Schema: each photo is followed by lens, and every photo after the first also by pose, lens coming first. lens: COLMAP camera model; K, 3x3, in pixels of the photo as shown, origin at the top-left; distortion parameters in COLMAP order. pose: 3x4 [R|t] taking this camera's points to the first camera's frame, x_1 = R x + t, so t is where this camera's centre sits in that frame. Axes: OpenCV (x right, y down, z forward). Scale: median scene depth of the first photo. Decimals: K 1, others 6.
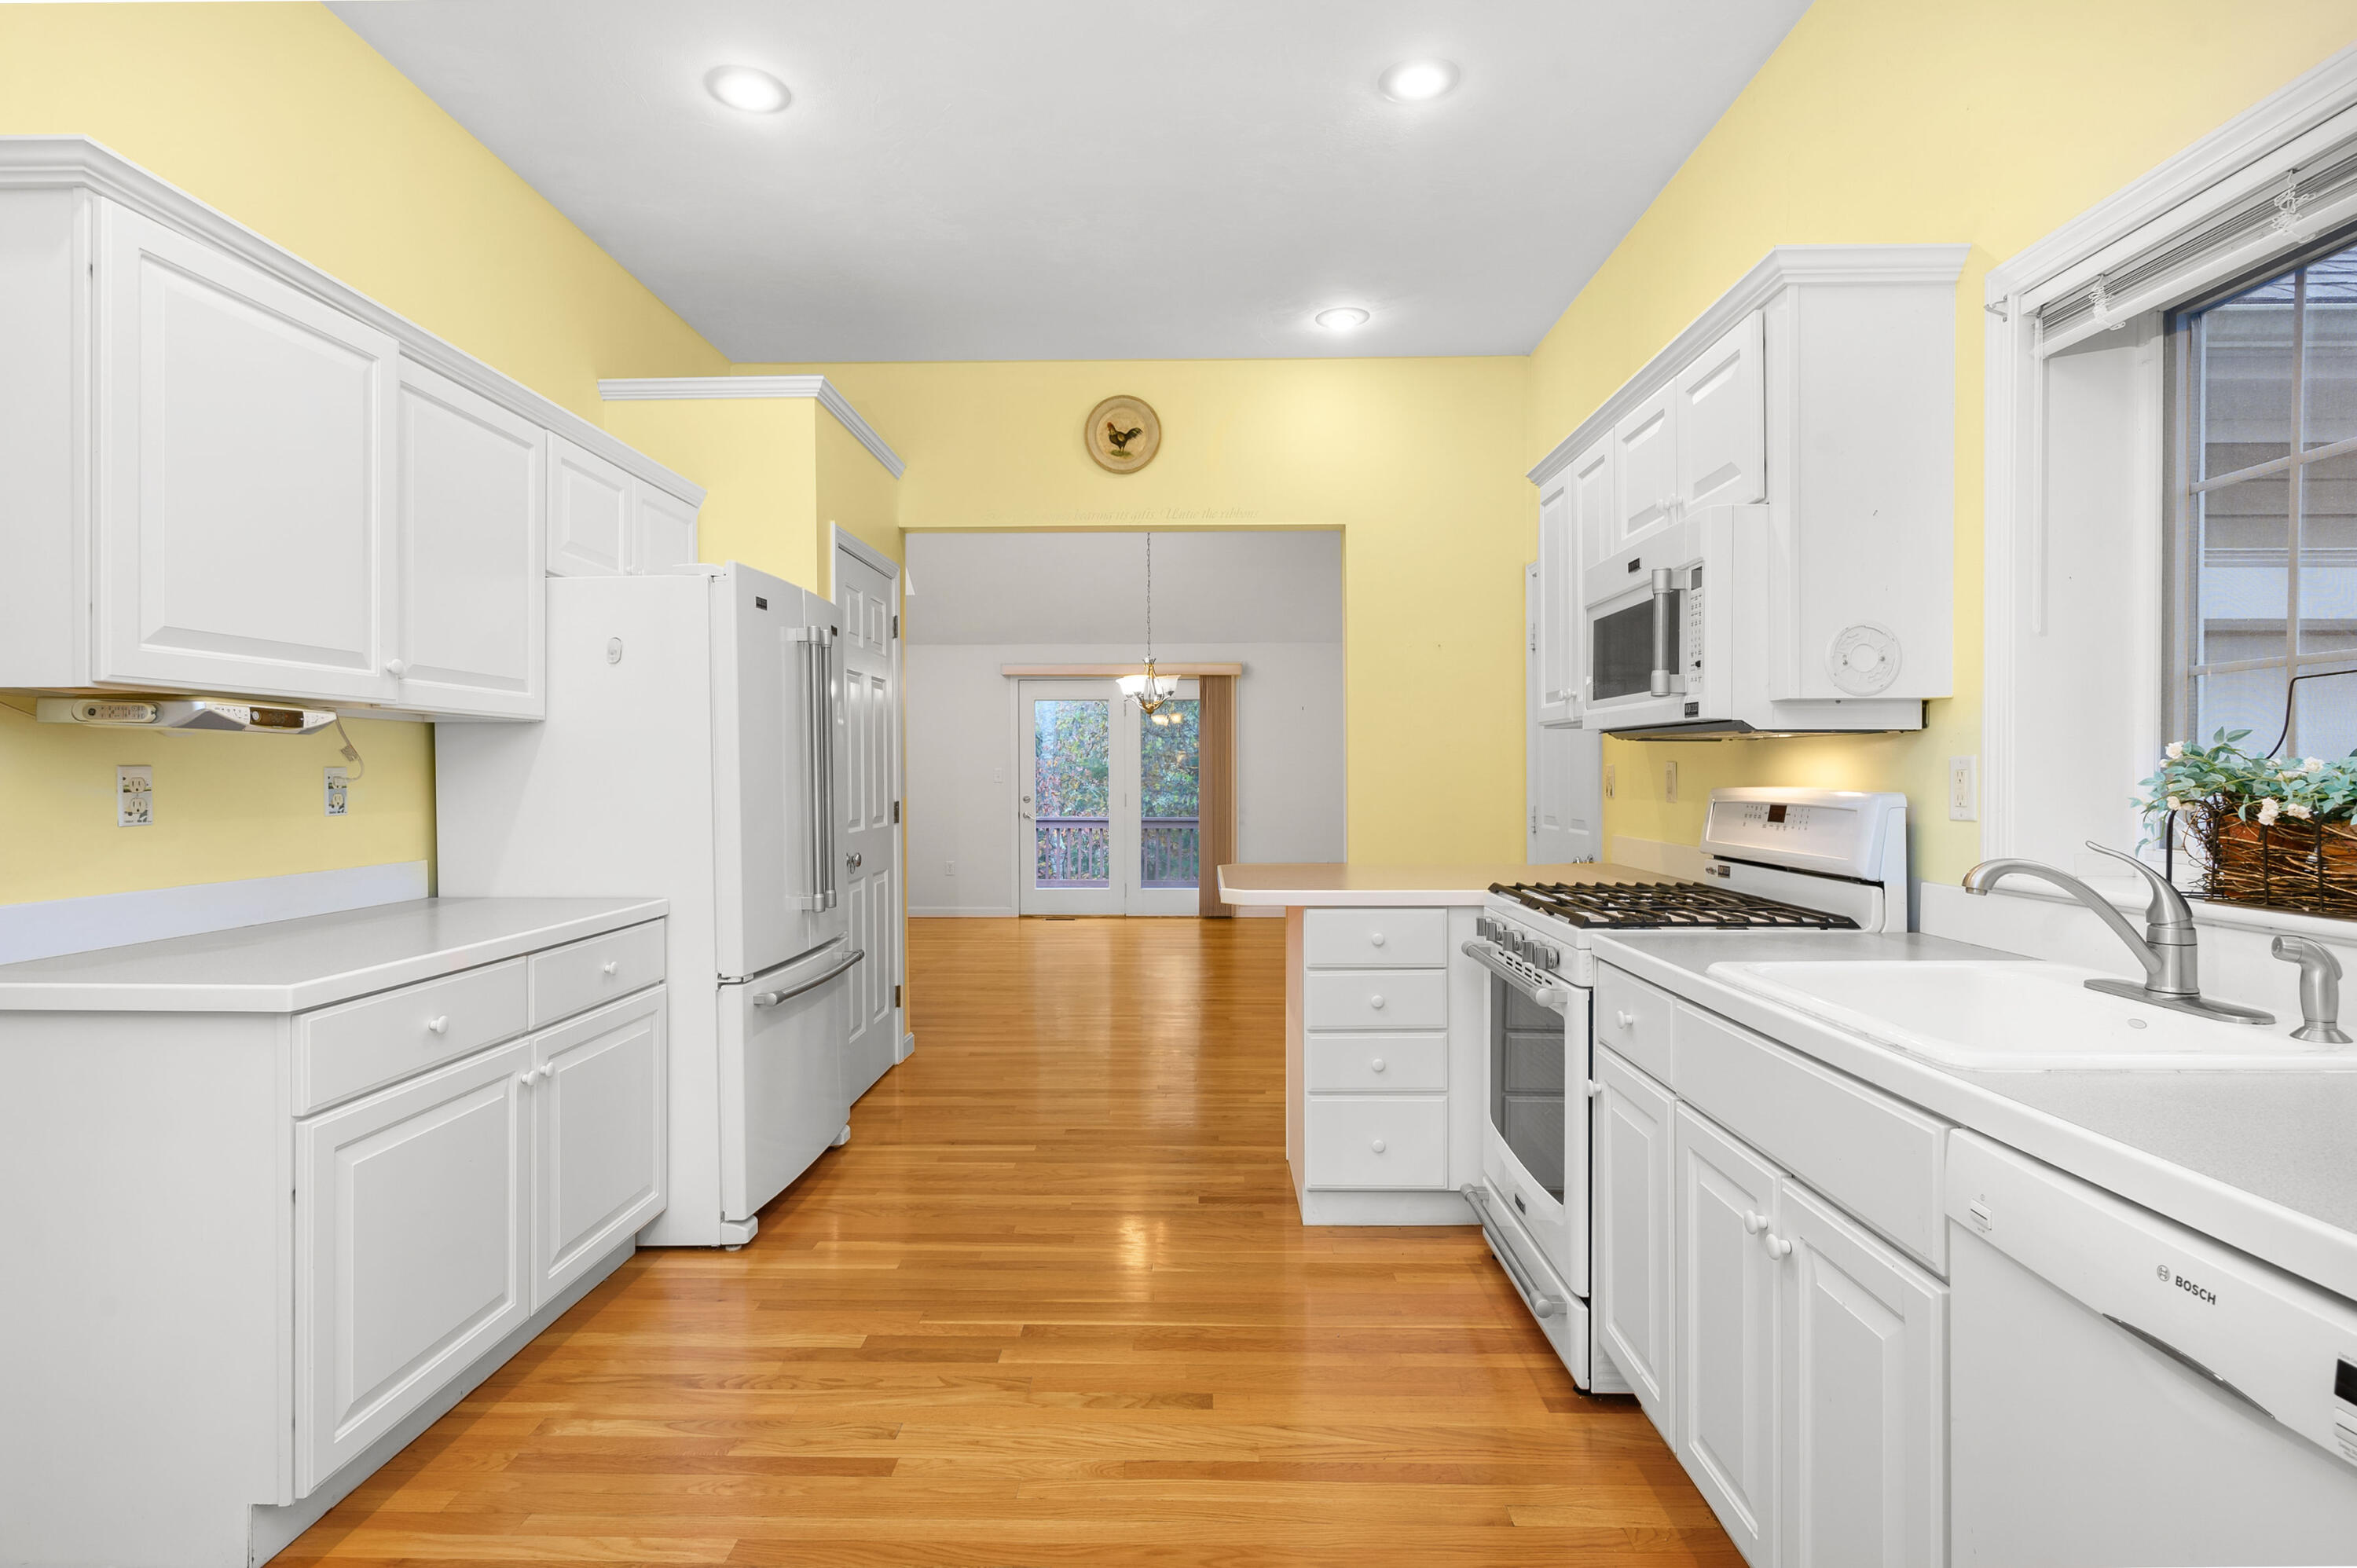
lens RADIAL K [[1185.9, 0, 1134.0], [0, 1185.9, 787.9], [0, 0, 1]] dist [0.001802, -0.000189]
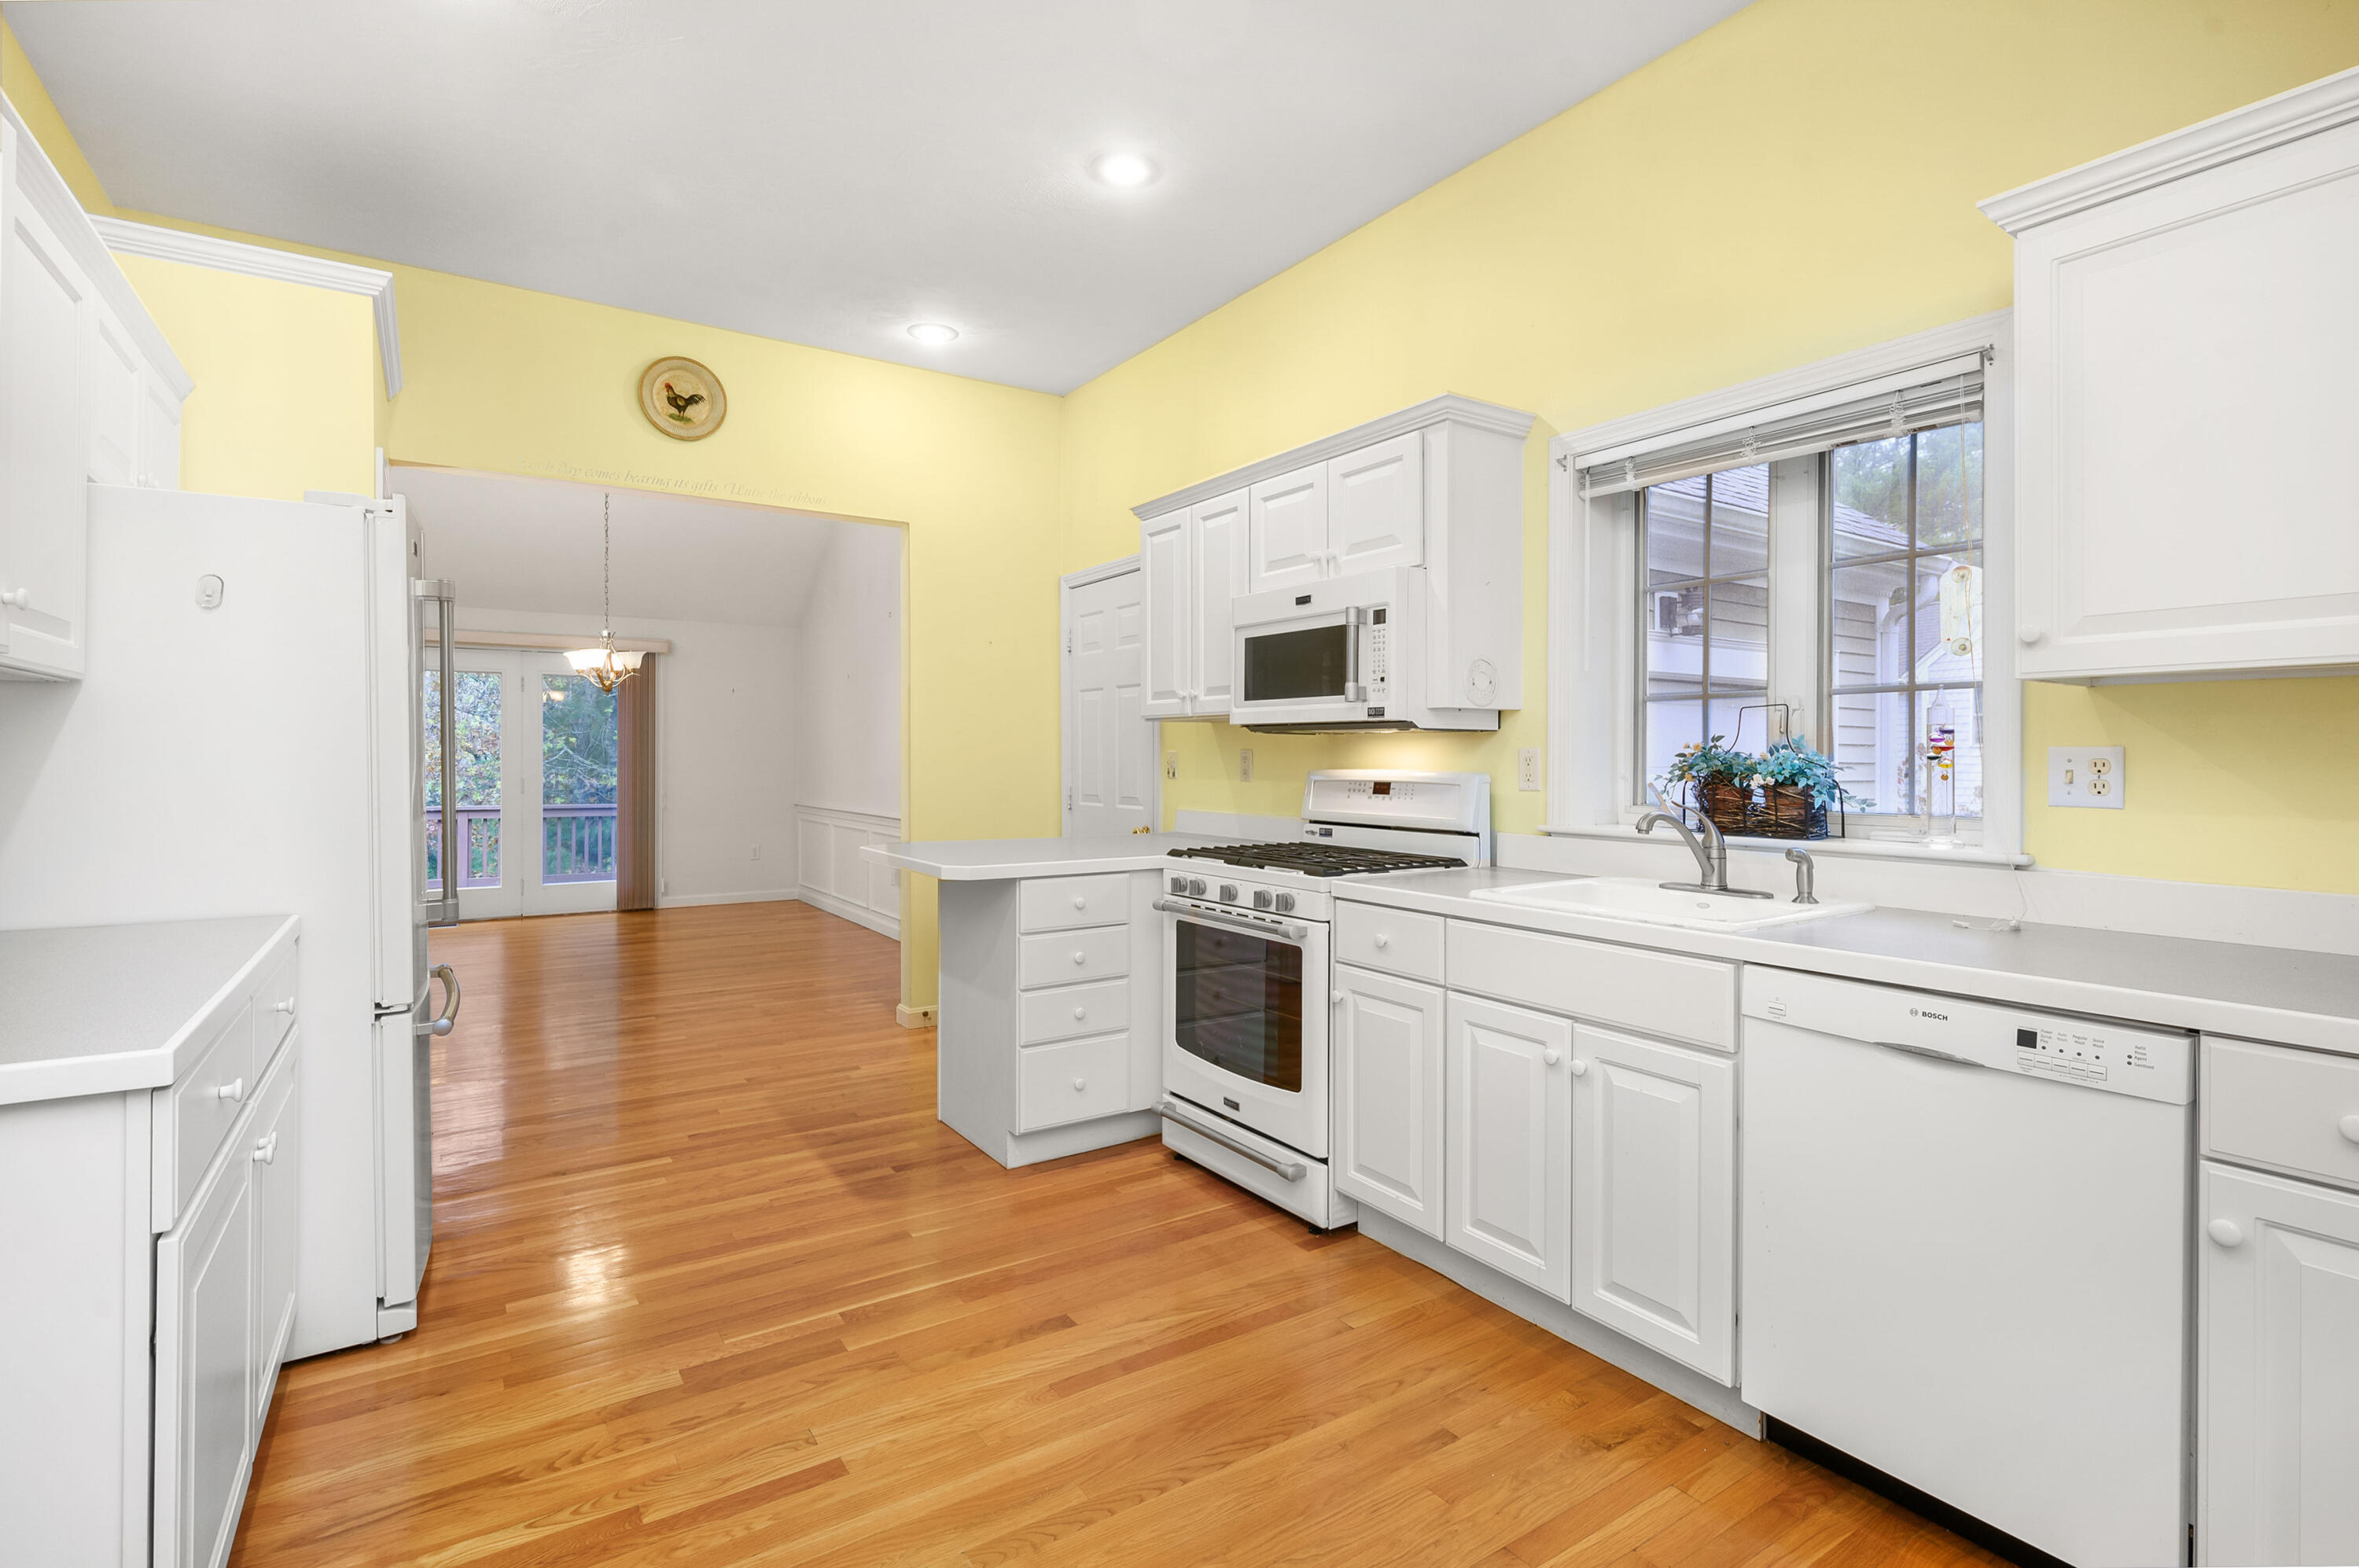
lens RADIAL K [[1140.3, 0, 1188.4], [0, 1140.3, 762.8], [0, 0, 1]] dist [0.000134, -0.000001]
pose [[0.811579, 0.001294, 0.584242, -0.410312], [0.003161, 0.999973, -0.006605, 0.000273], [-0.584235, 0.007207, 0.811553, 0.052813]]
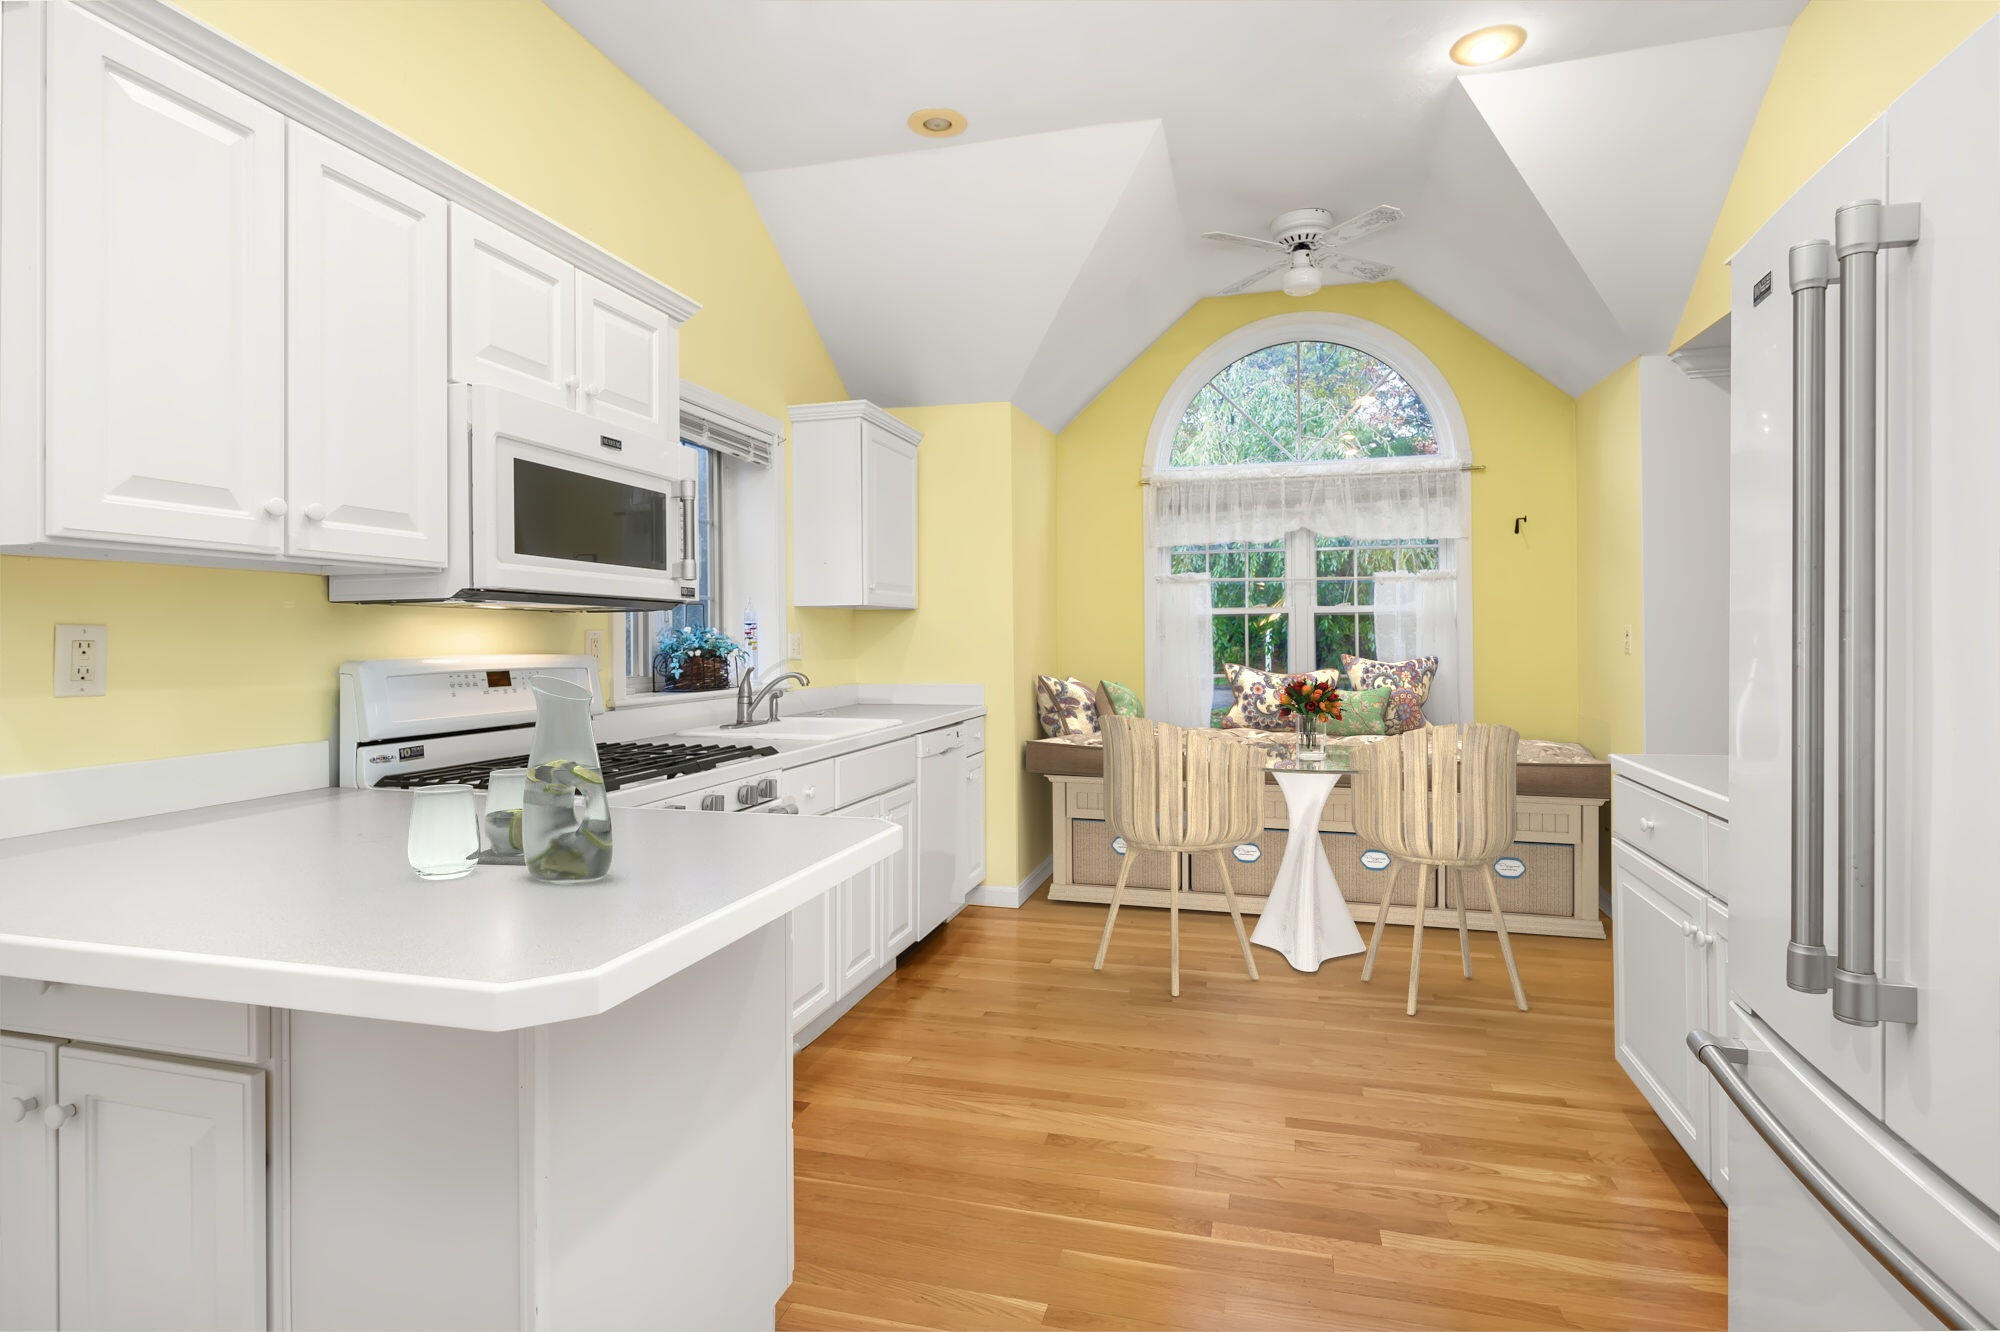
lens RADIAL K [[1053.9, 0, 985.1], [0, 1053.9, 655.8], [0, 0, 1]] dist [0.001322, 0.000212]
pose [[-0.974003, 0.003087, 0.226516, -0.108682], [0.010292, 0.999478, 0.030633, -0.024065], [-0.226303, 0.032168, -0.973526, 1.811393]]
